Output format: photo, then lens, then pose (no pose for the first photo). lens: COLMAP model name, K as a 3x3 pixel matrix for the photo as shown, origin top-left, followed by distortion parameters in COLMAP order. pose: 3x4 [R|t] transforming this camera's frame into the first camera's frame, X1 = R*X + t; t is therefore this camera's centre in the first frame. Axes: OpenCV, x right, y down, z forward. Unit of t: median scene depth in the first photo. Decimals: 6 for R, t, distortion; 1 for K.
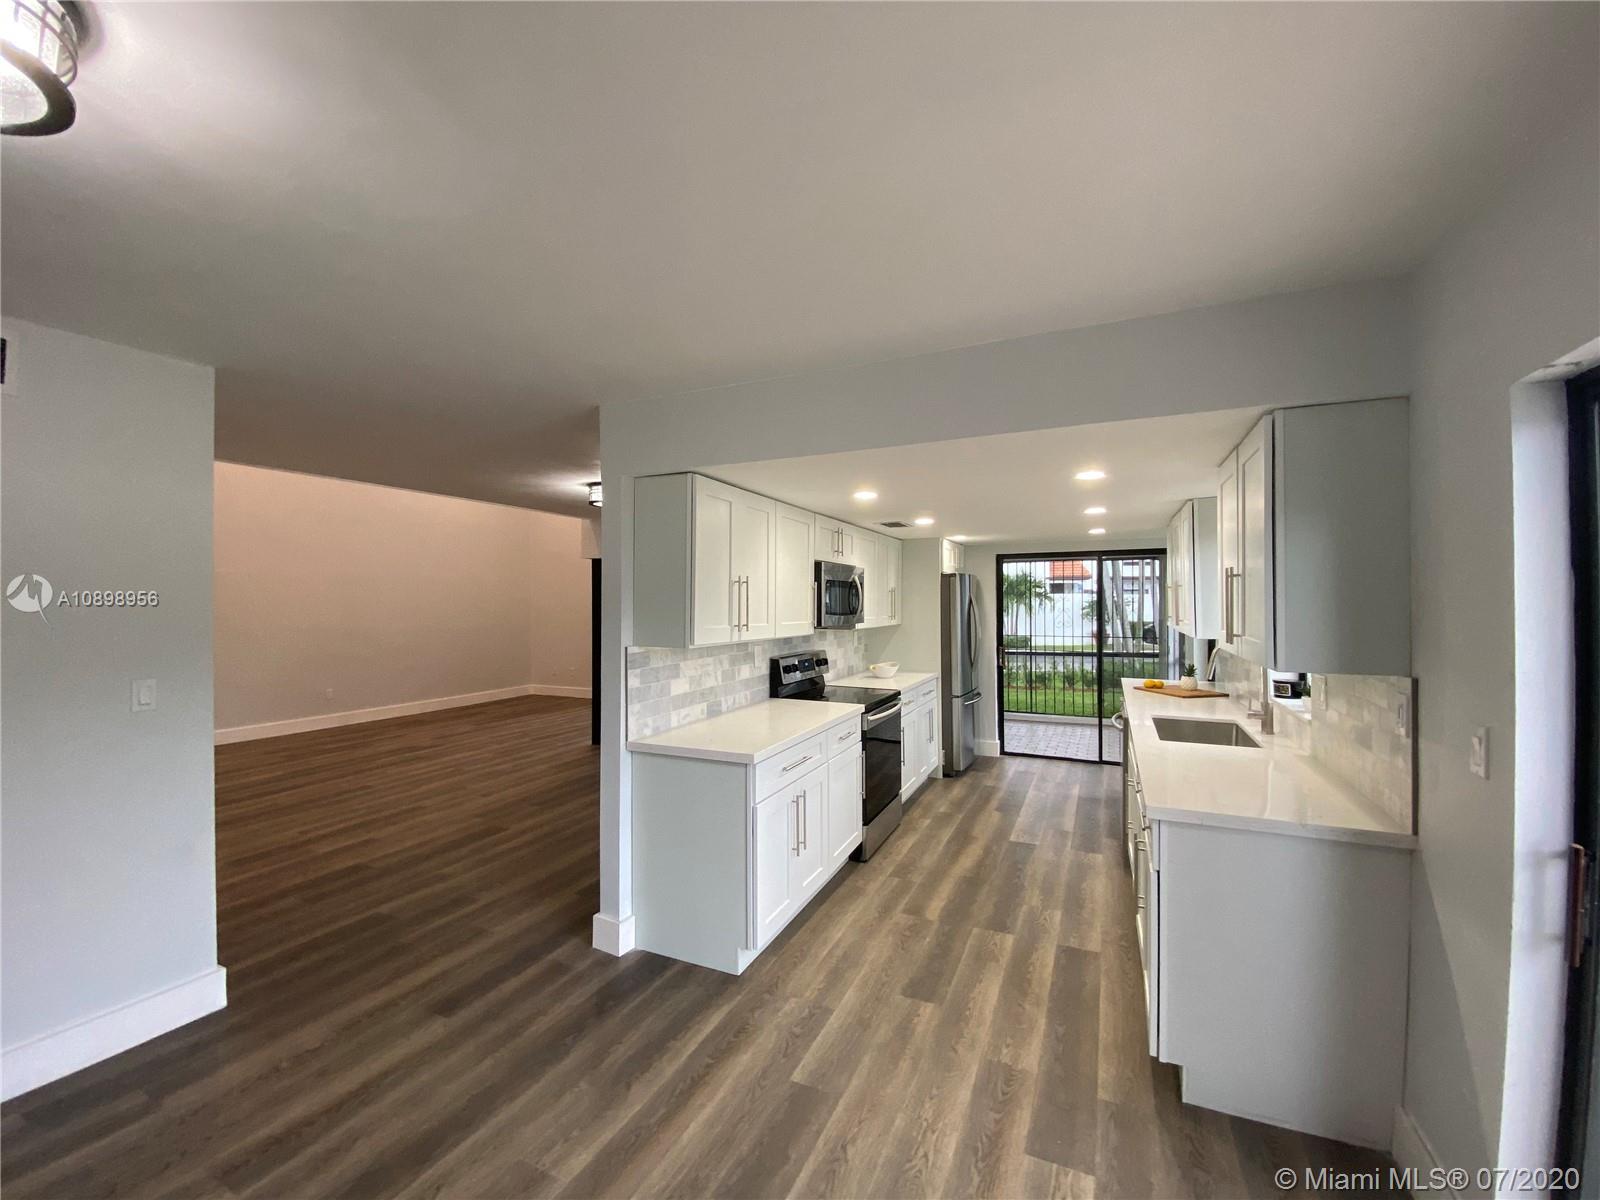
lens RADIAL K [[660.1, 0, 800.0], [0, 660.1, 600.0], [0, 0, 1]] dist [-0.011039, -0.000442]
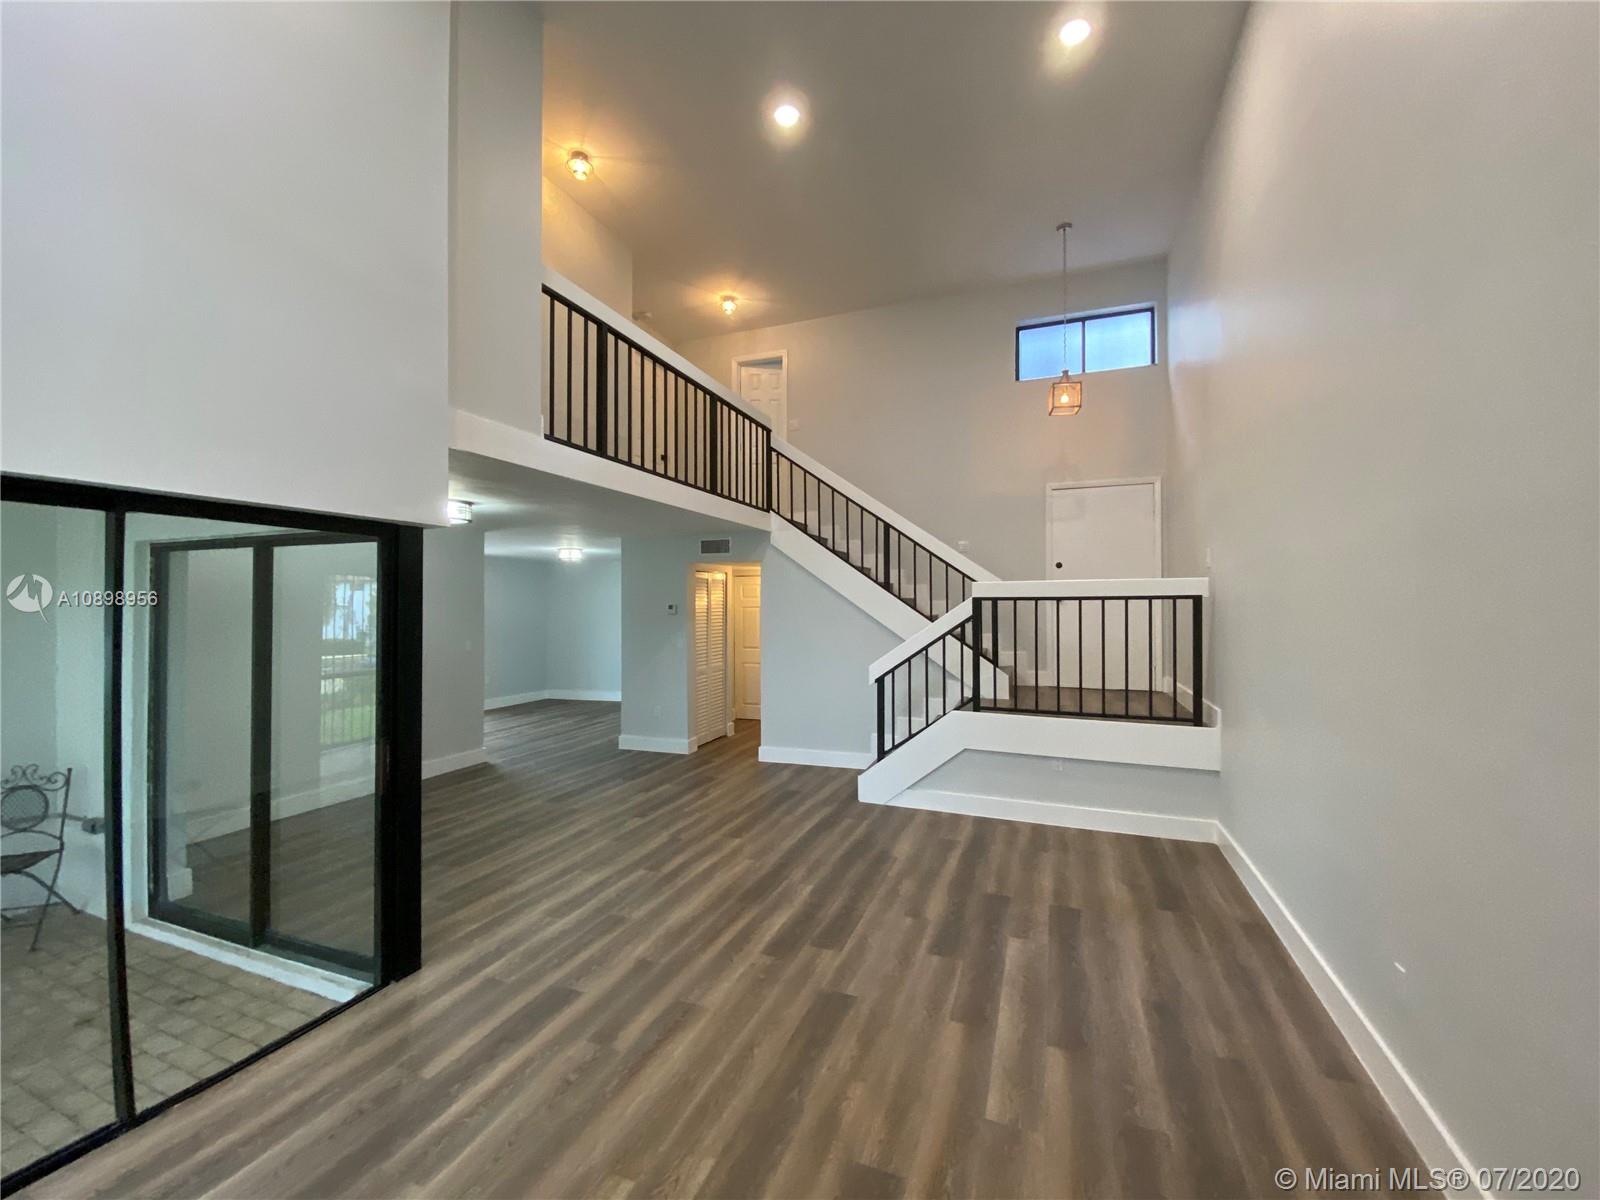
lens RADIAL K [[645.5, 0, 798.8], [0, 645.5, 606.8], [0, 0, 1]] dist [0.036059, -0.029840]
pose [[-0.997523, 0.012202, -0.069275, -1.239717], [0.012523, 0.999913, -0.004208, -0.019002], [0.069218, -0.005065, -0.997589, 3.324128]]
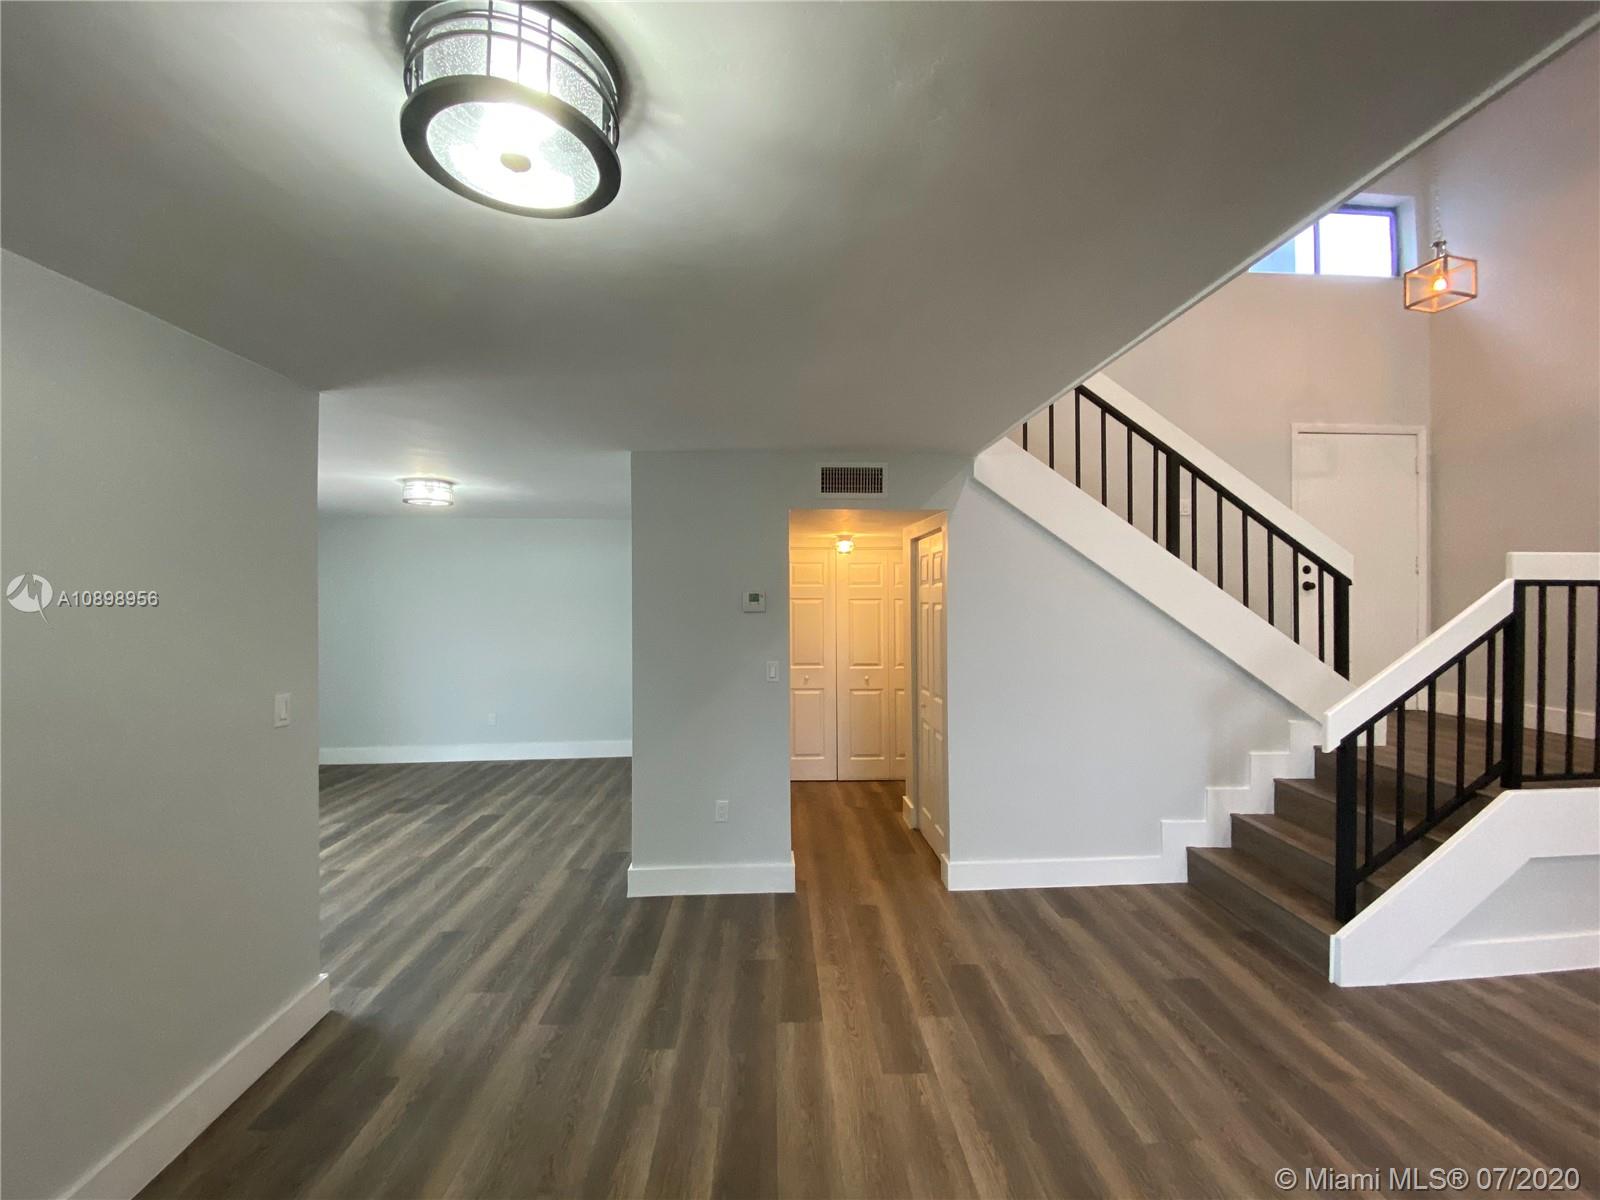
lens RADIAL K [[645.5, 0, 798.8], [0, 645.5, 606.8], [0, 0, 1]] dist [0.036059, -0.029840]
pose [[-0.887083, 0.013982, -0.461398, -0.455585], [0.011497, 0.999900, 0.008197, -0.026027], [0.461467, 0.001967, -0.887155, 1.991938]]
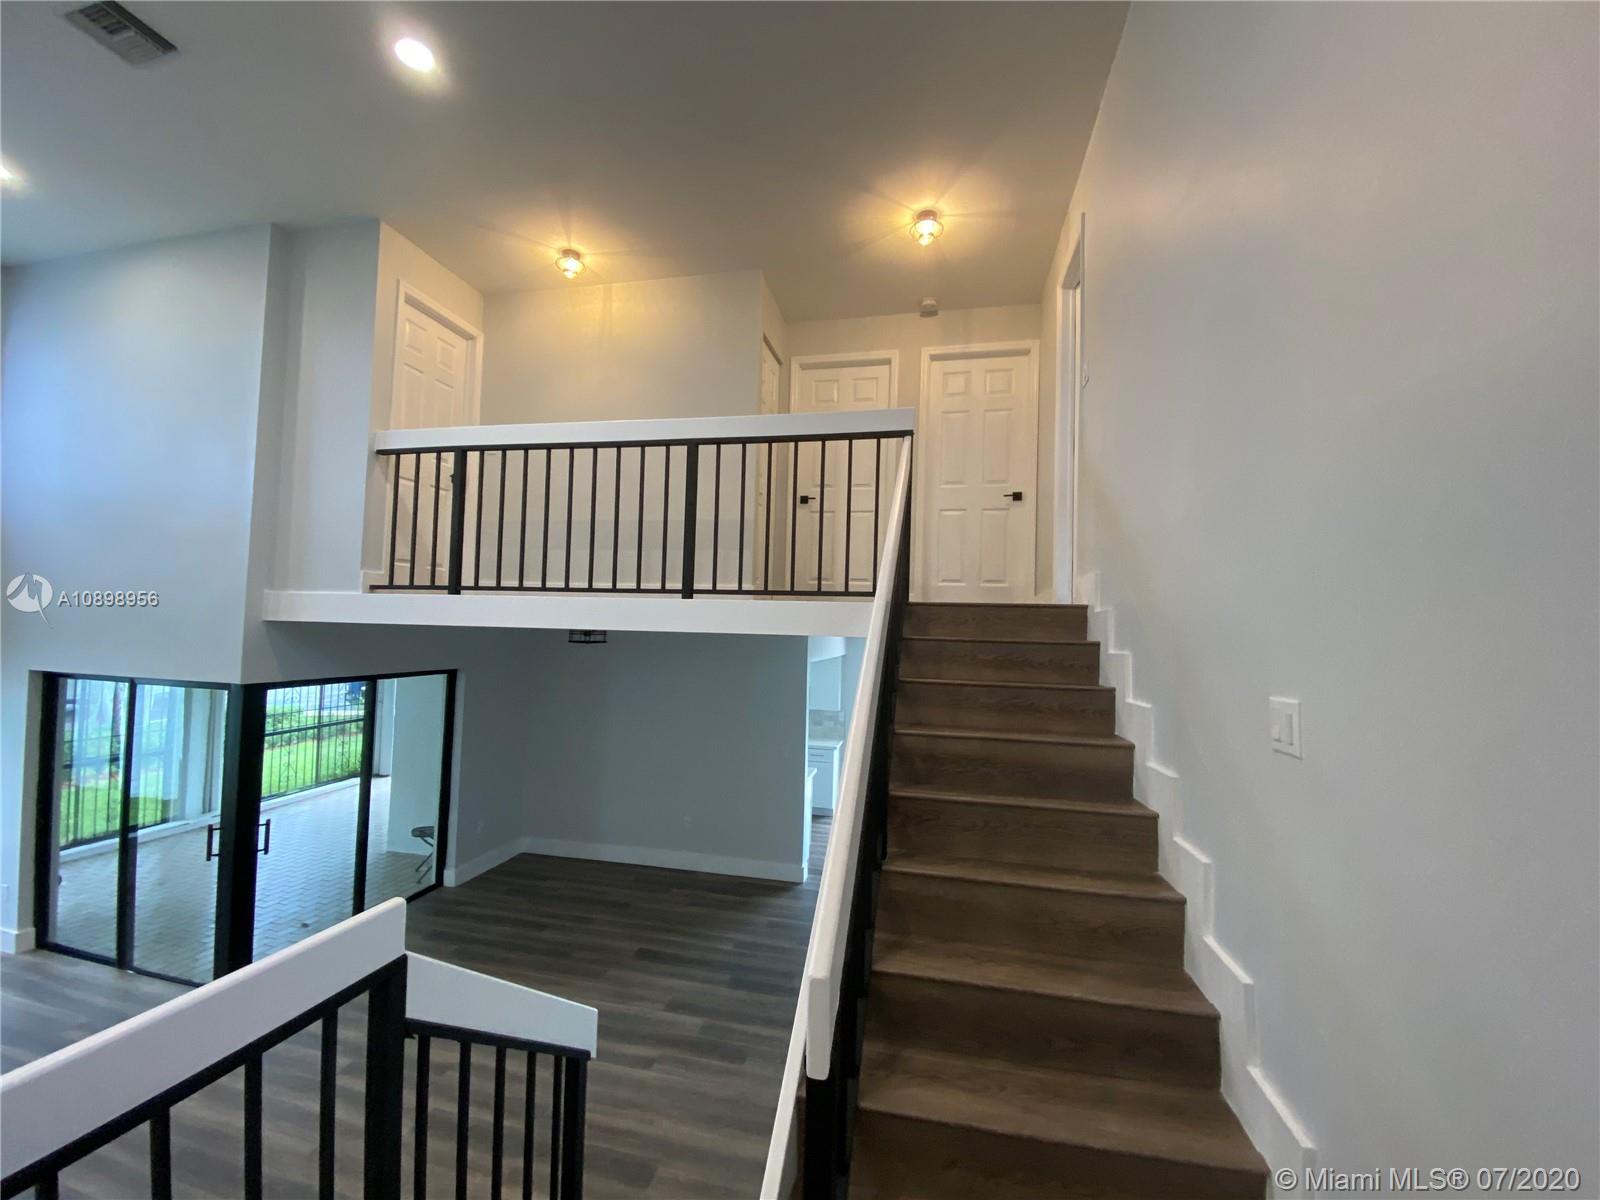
lens RADIAL K [[660.1, 0, 800.0], [0, 660.1, 600.0], [0, 0, 1]] dist [-0.011039, -0.000442]
pose [[-0.207732, 0.039974, 0.977369, -2.375819], [-0.032827, 0.998317, -0.047808, -0.299412], [-0.977635, -0.042015, -0.206070, 1.445888]]
